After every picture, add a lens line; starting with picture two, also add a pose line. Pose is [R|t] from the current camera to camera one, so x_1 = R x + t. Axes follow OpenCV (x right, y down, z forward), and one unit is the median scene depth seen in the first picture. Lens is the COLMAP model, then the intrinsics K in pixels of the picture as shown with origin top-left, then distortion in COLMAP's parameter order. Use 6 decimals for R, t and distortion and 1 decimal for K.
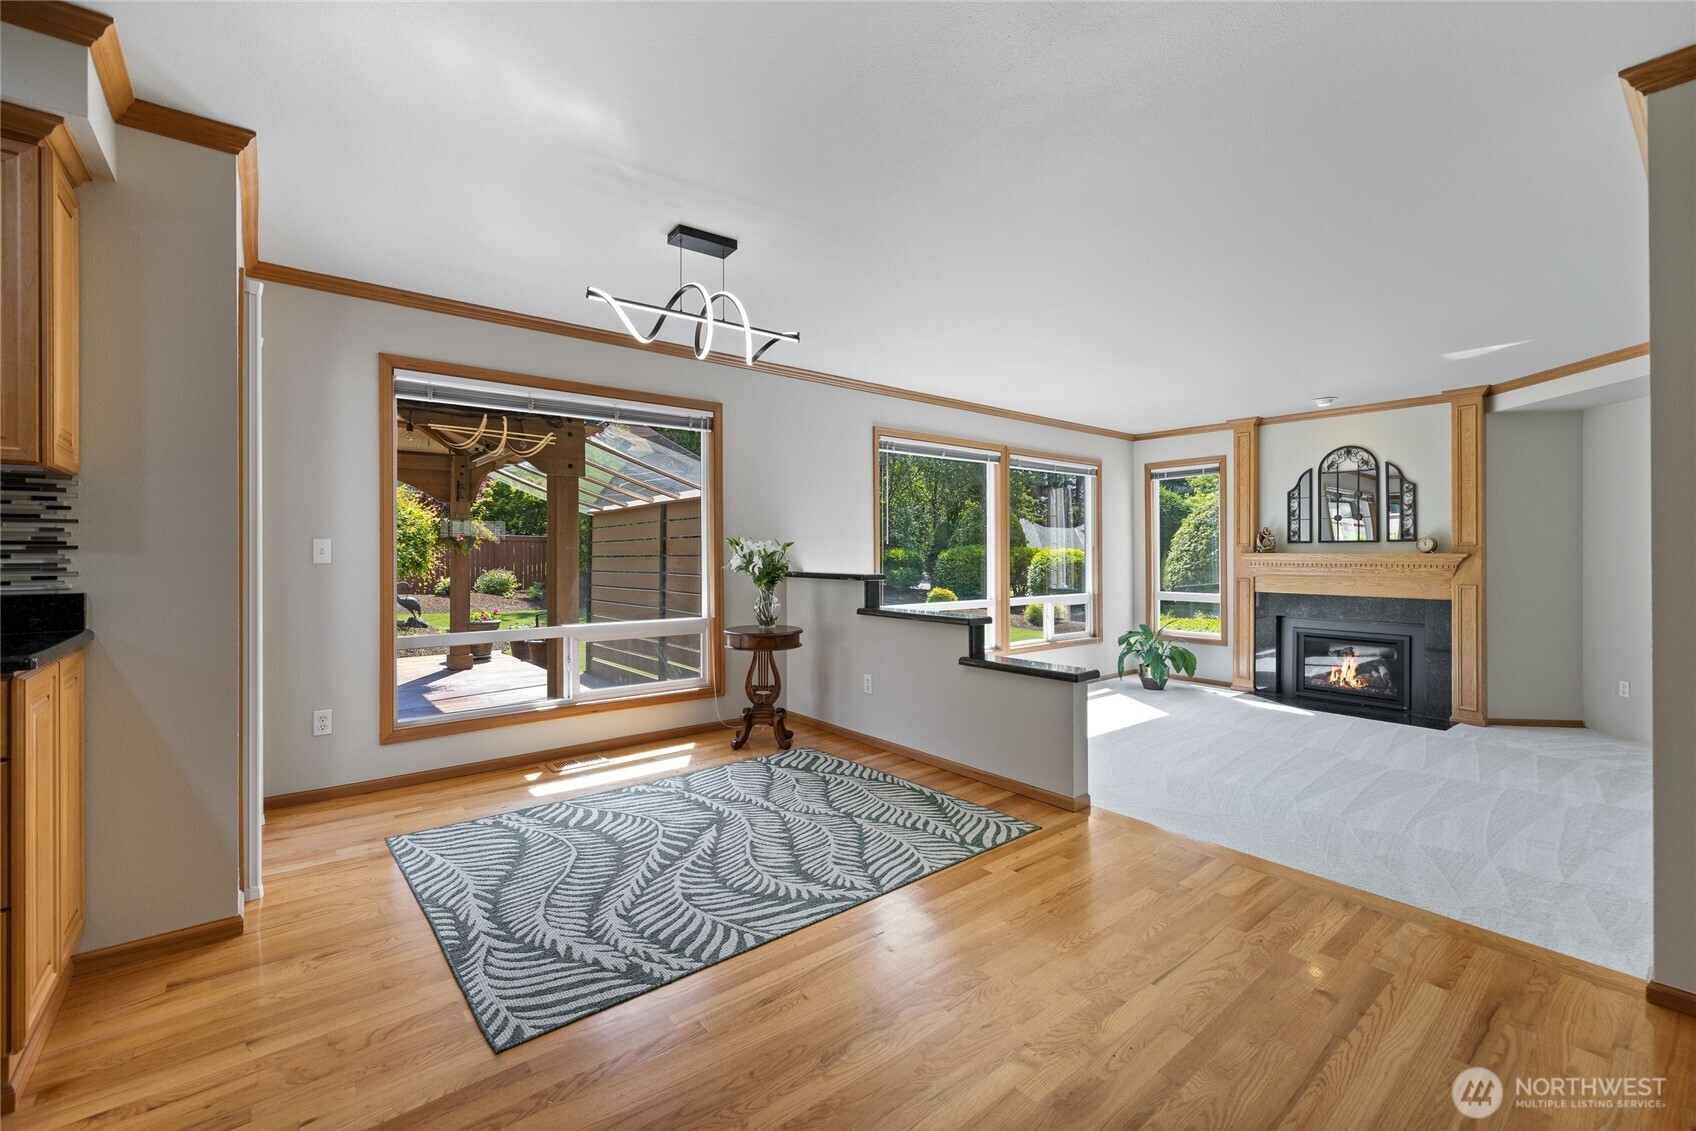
lens RADIAL K [[716.4, 0, 808.4], [0, 716.4, 551.1], [0, 0, 1]] dist [-0.001158, 0.000838]
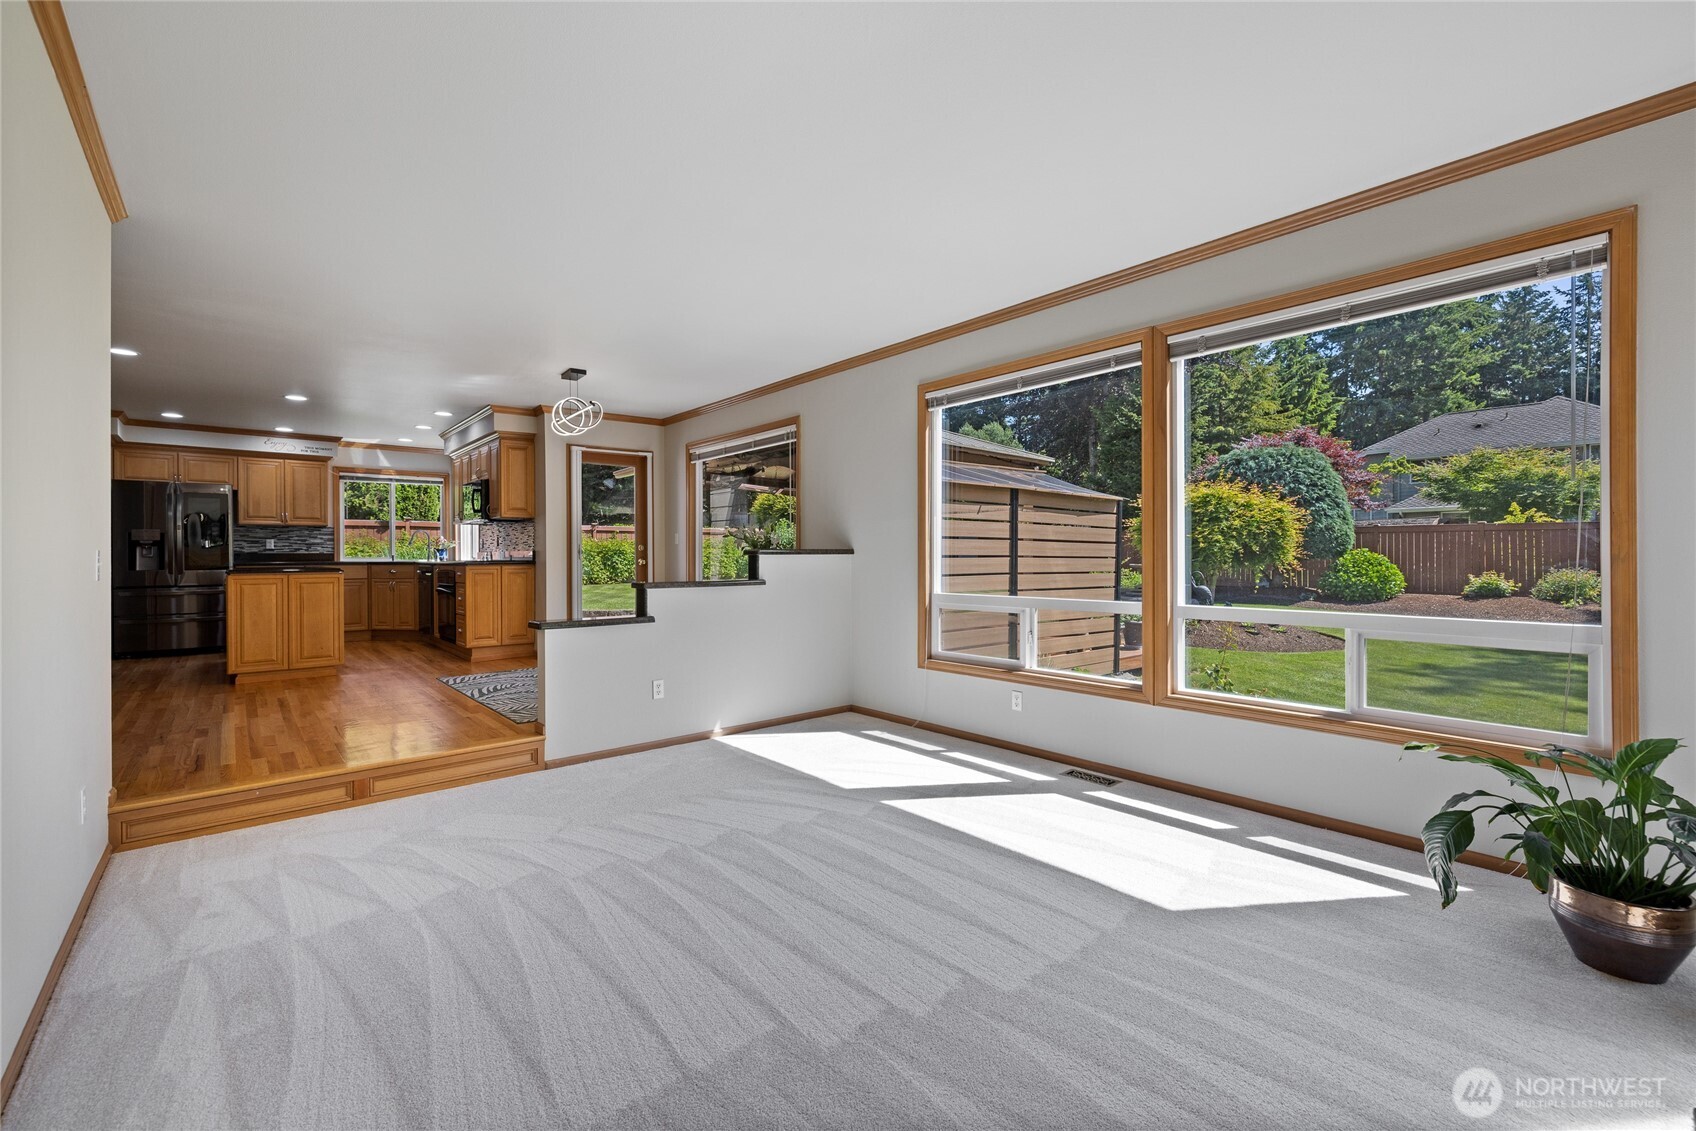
lens RADIAL K [[716.4, 0, 839.4], [0, 716.4, 560.3], [0, 0, 1]] dist [-0.001158, 0.000838]
pose [[0.041259, 0.004486, -0.999138, 0.864999], [0.004889, 0.999977, 0.004692, 0.031818], [0.999137, -0.005078, 0.041236, 0.776328]]
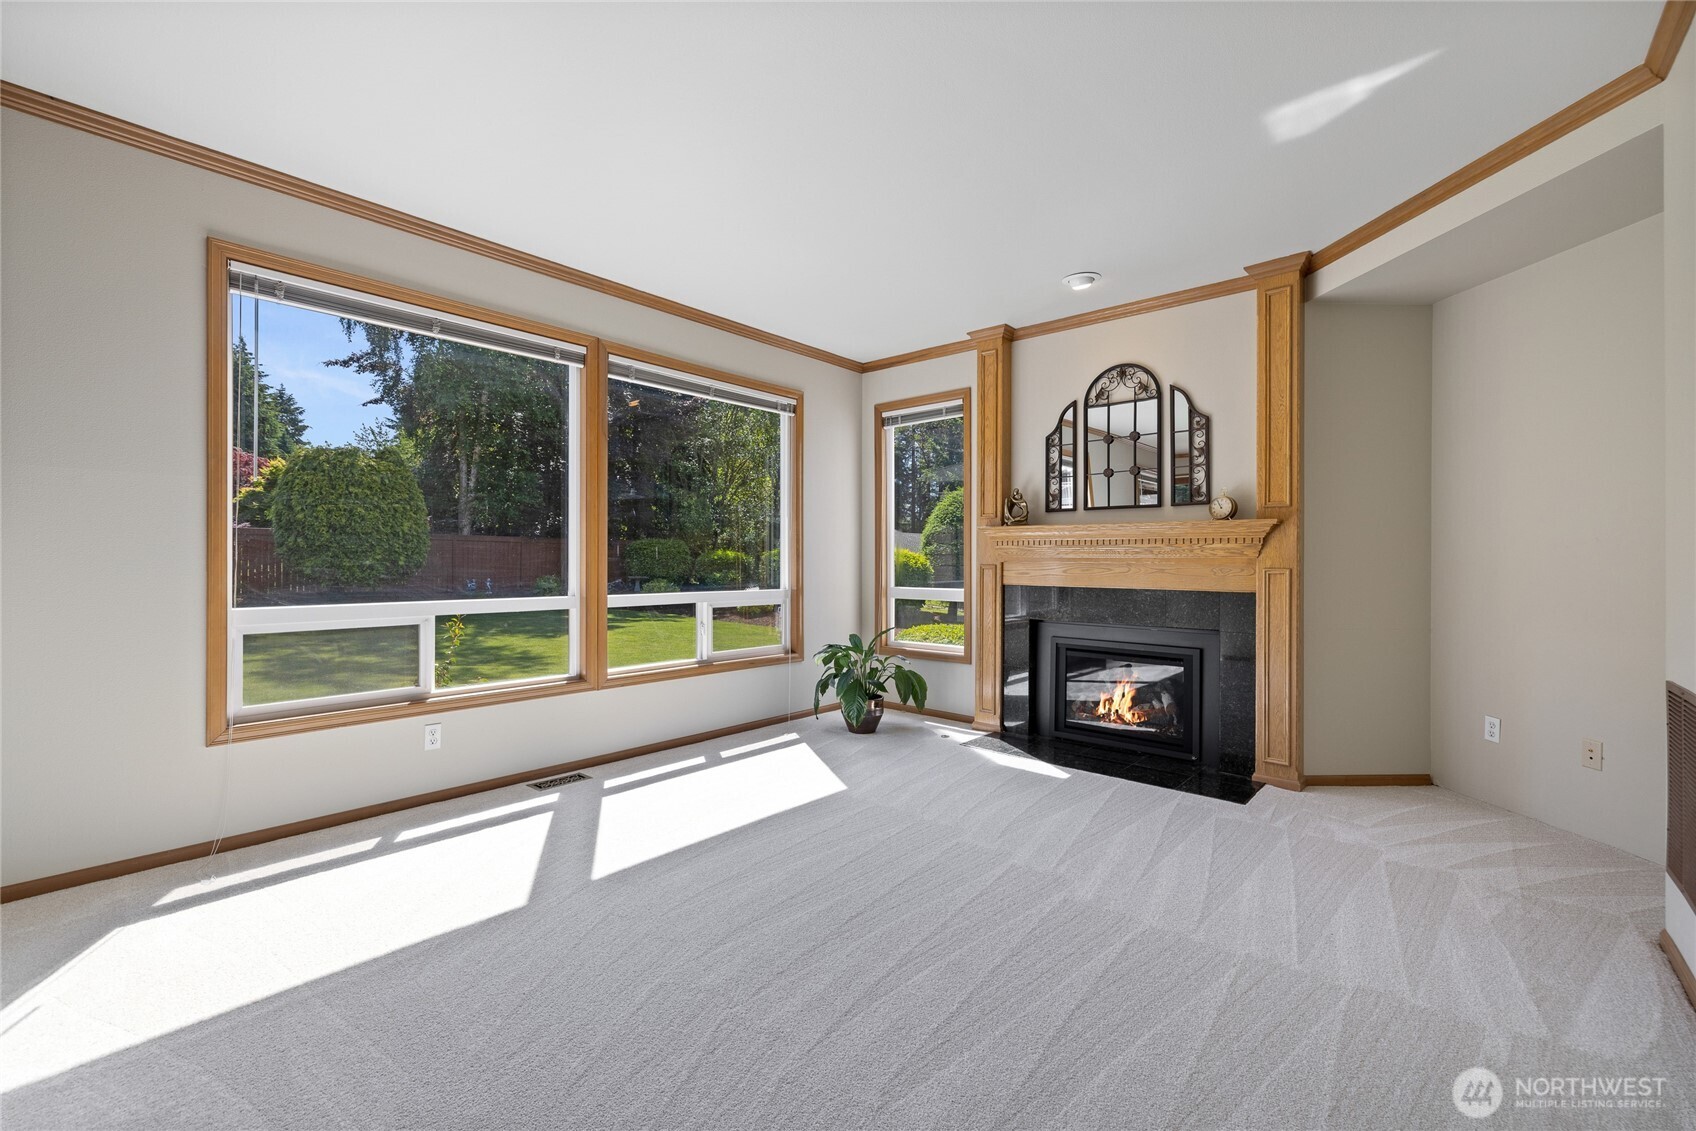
lens RADIAL K [[716.4, 0, 810.4], [0, 716.4, 558.3], [0, 0, 1]] dist [-0.001158, 0.000838]
pose [[0.985941, 0.005404, 0.167004, 0.369964], [-0.005455, 0.999985, -0.000153, 0.037434], [-0.167002, -0.000760, 0.985956, 0.404231]]
